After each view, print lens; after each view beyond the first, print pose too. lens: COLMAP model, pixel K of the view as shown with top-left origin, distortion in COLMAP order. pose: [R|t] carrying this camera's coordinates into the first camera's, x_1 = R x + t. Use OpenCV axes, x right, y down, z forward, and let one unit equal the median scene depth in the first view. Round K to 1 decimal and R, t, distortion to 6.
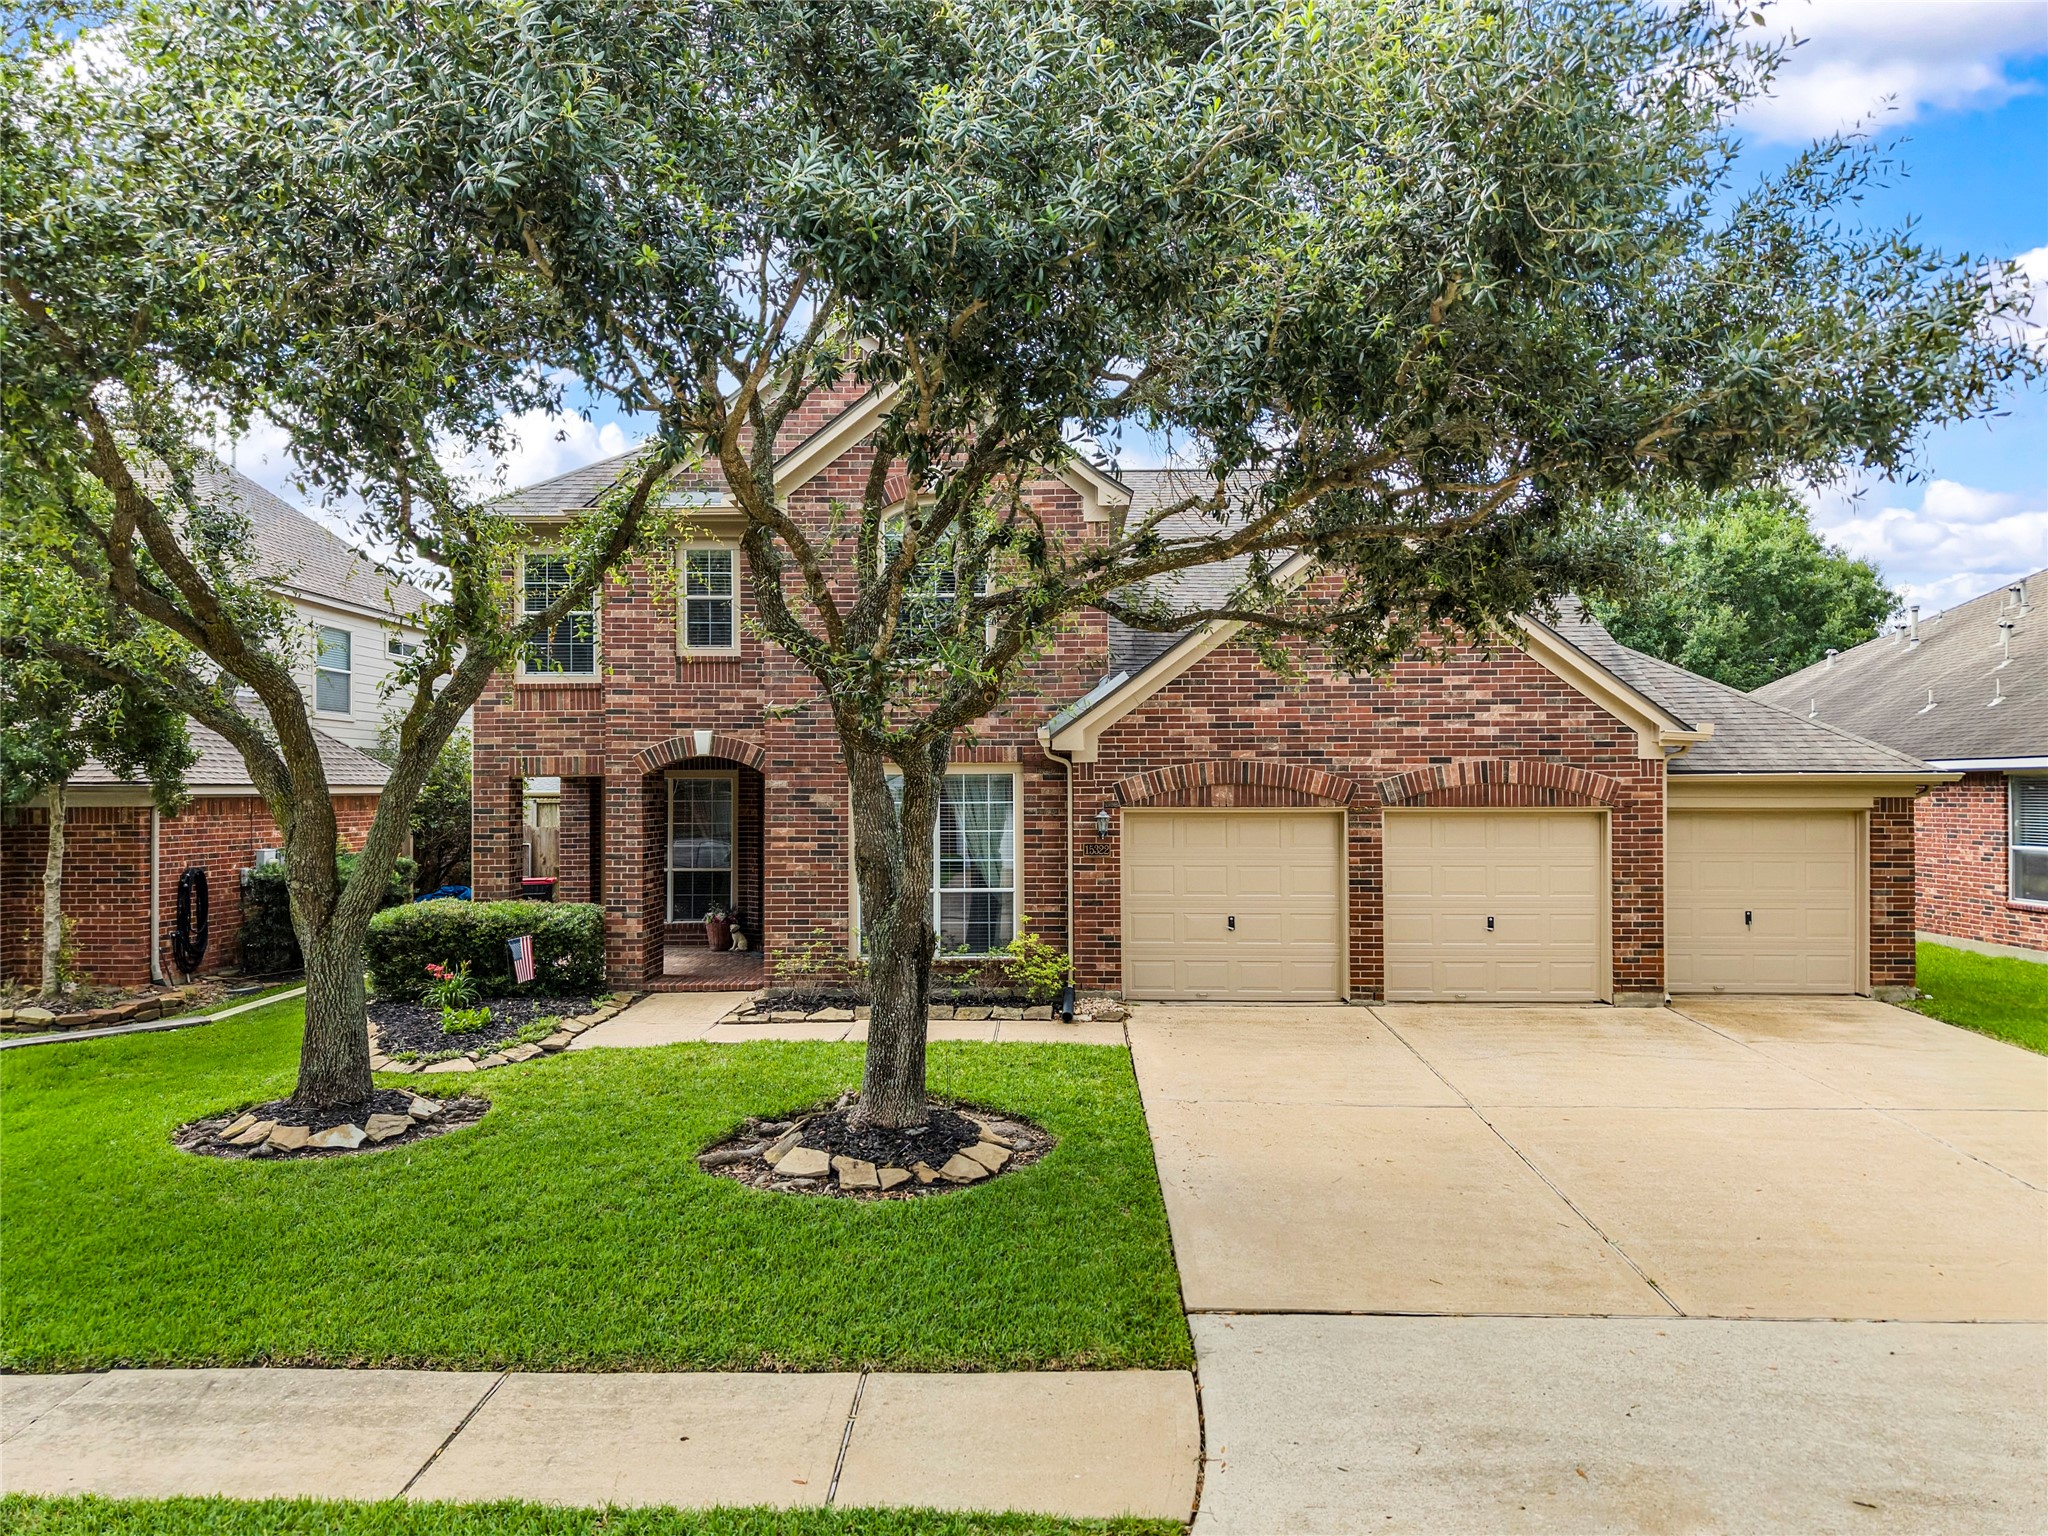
lens RADIAL K [[1402.3, 0, 1024.0], [0, 1402.3, 768.0], [0, 0, 1]] dist [0.004641, -0.001561]
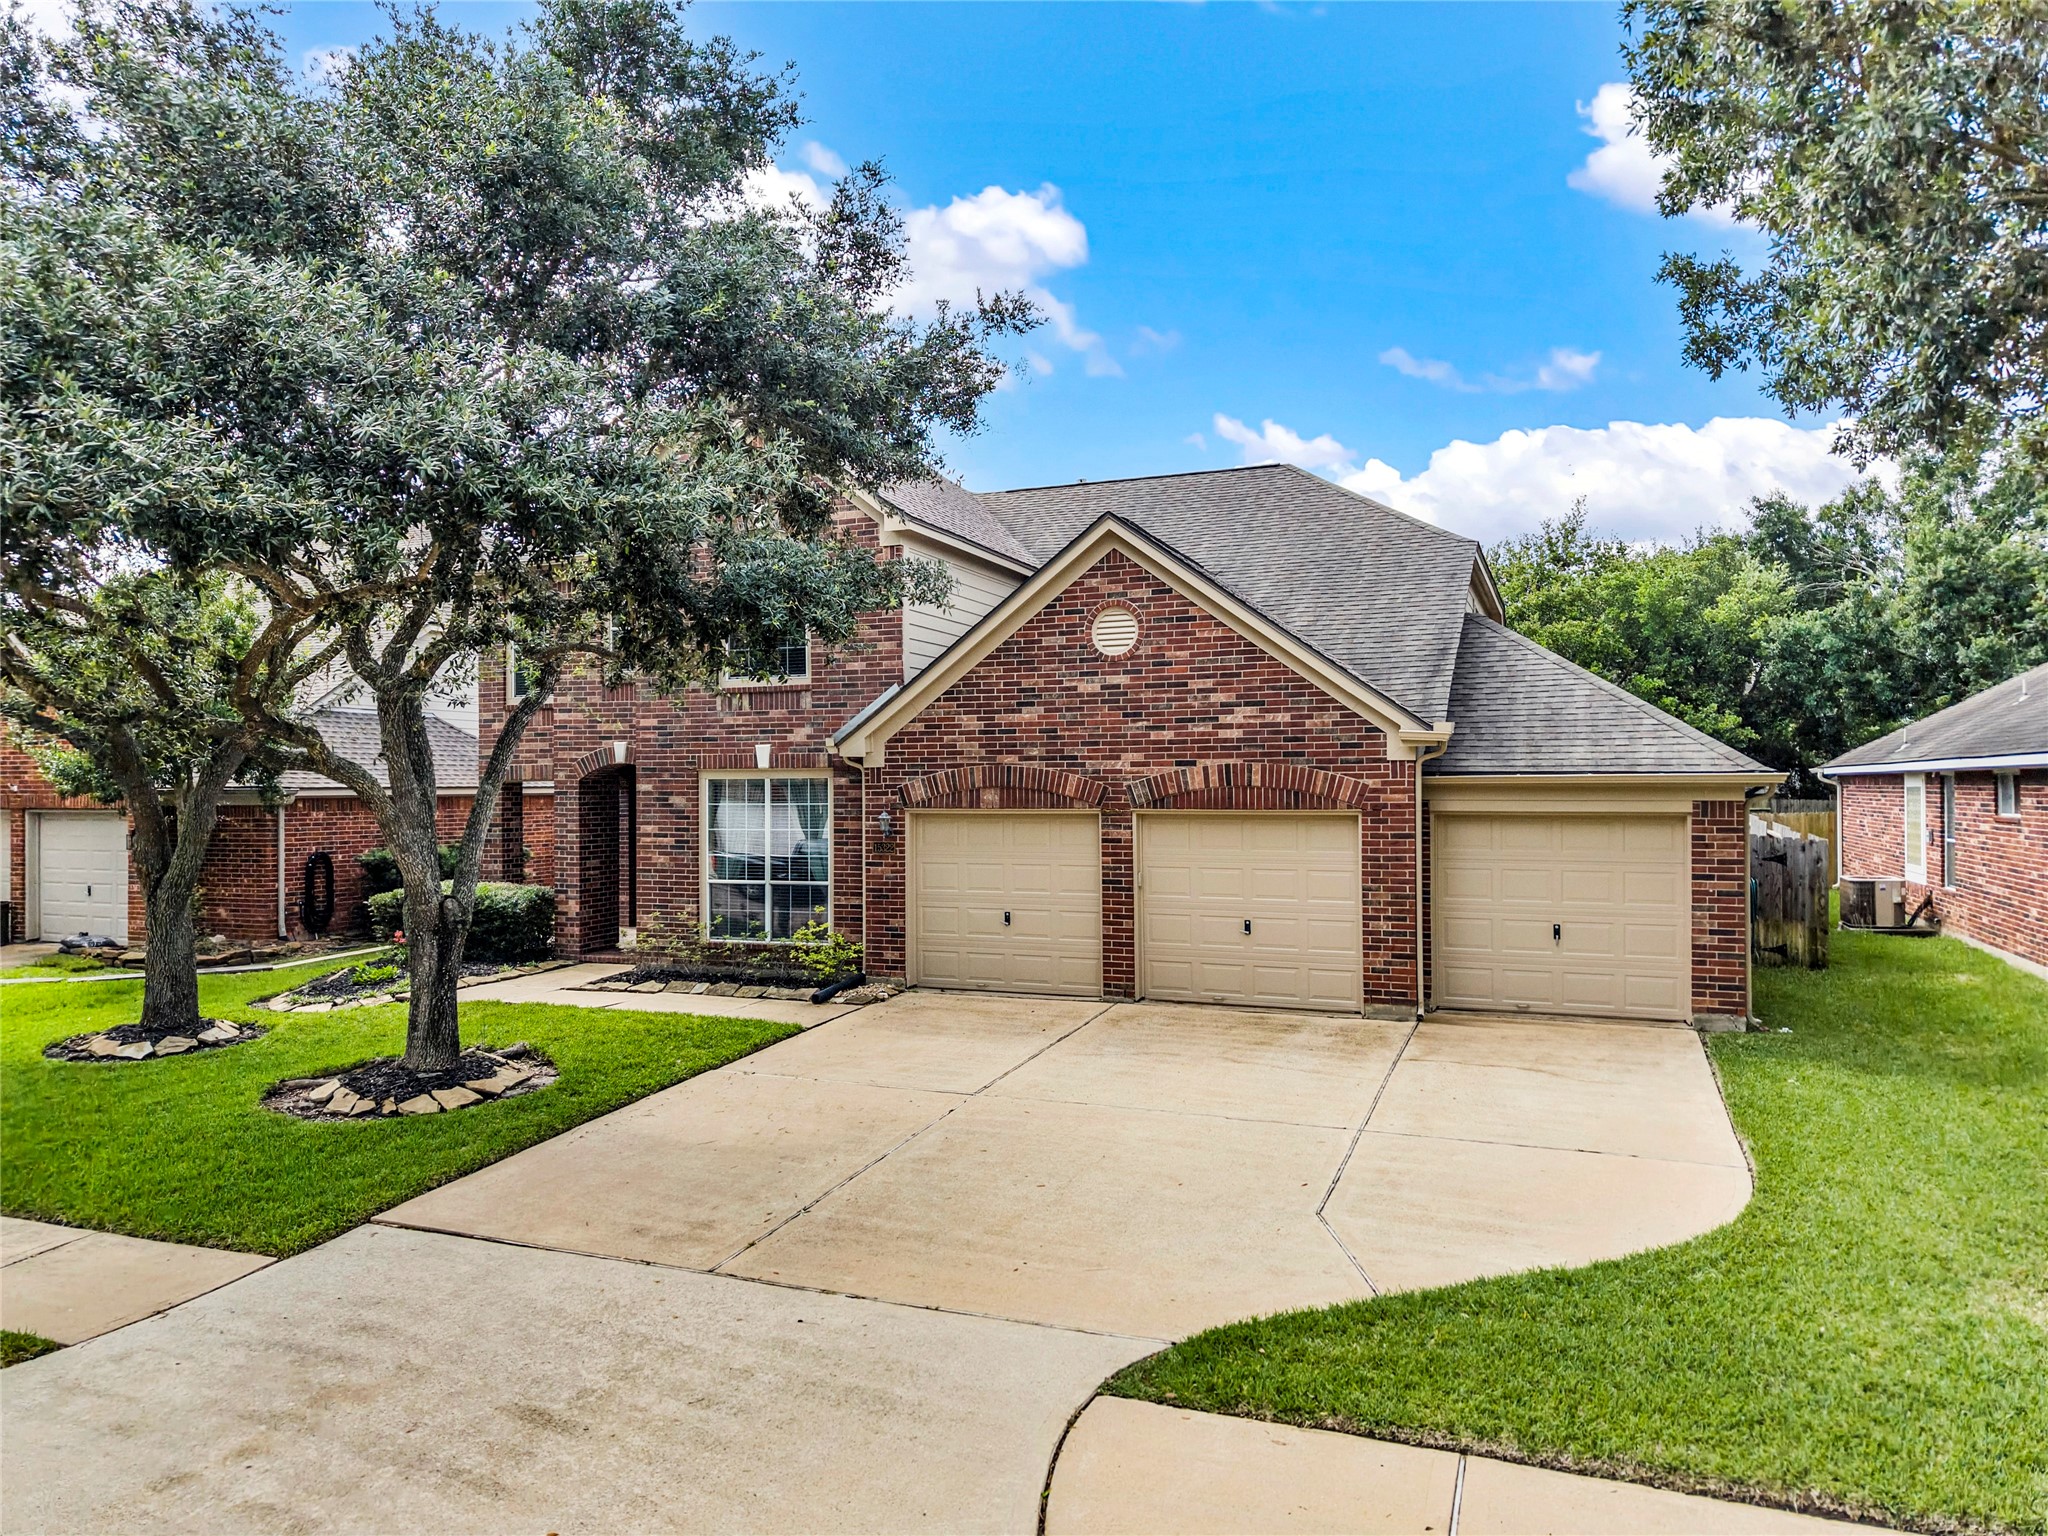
lens RADIAL K [[1388.3, 0, 1024.0], [0, 1388.3, 768.0], [0, 0, 1]] dist [0.017961, -0.018632]
pose [[0.938745, -0.006033, -0.344559, 0.531472], [0.006813, 0.999976, 0.001054, -0.003994], [0.344544, -0.003337, 0.938764, 0.025332]]
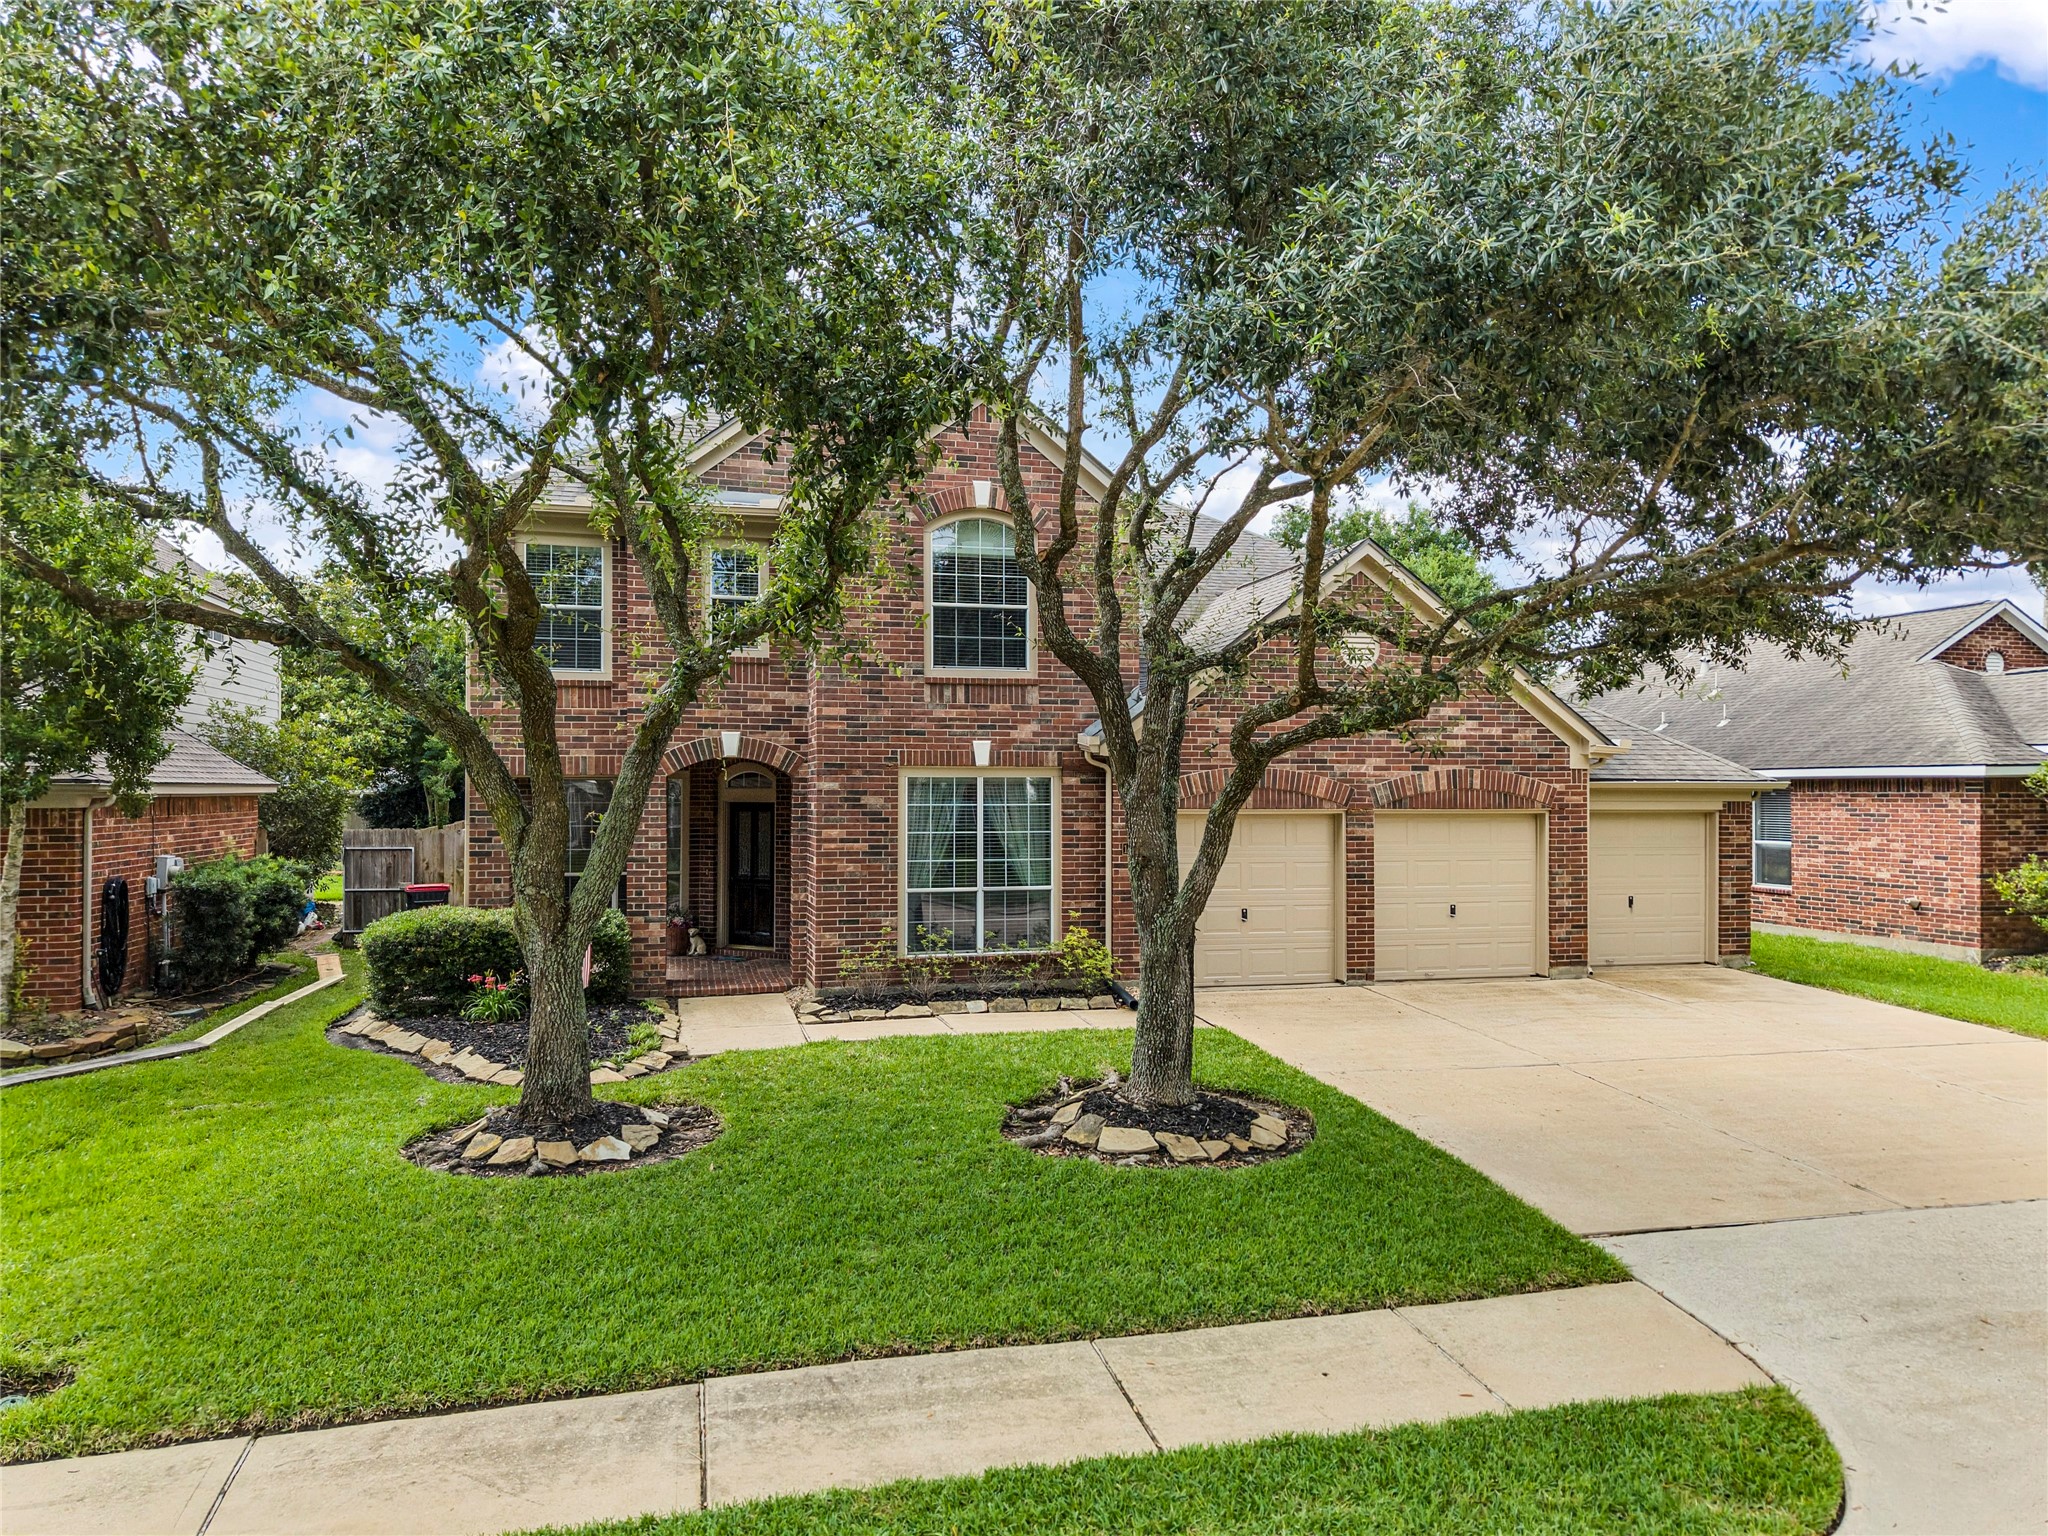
lens RADIAL K [[1388.3, 0, 1024.0], [0, 1388.3, 768.0], [0, 0, 1]] dist [0.017961, -0.018632]
pose [[0.962775, 0.008560, 0.270167, -0.319753], [-0.008420, 0.999963, -0.001676, -0.001157], [-0.270172, -0.000661, 0.962812, -0.002343]]
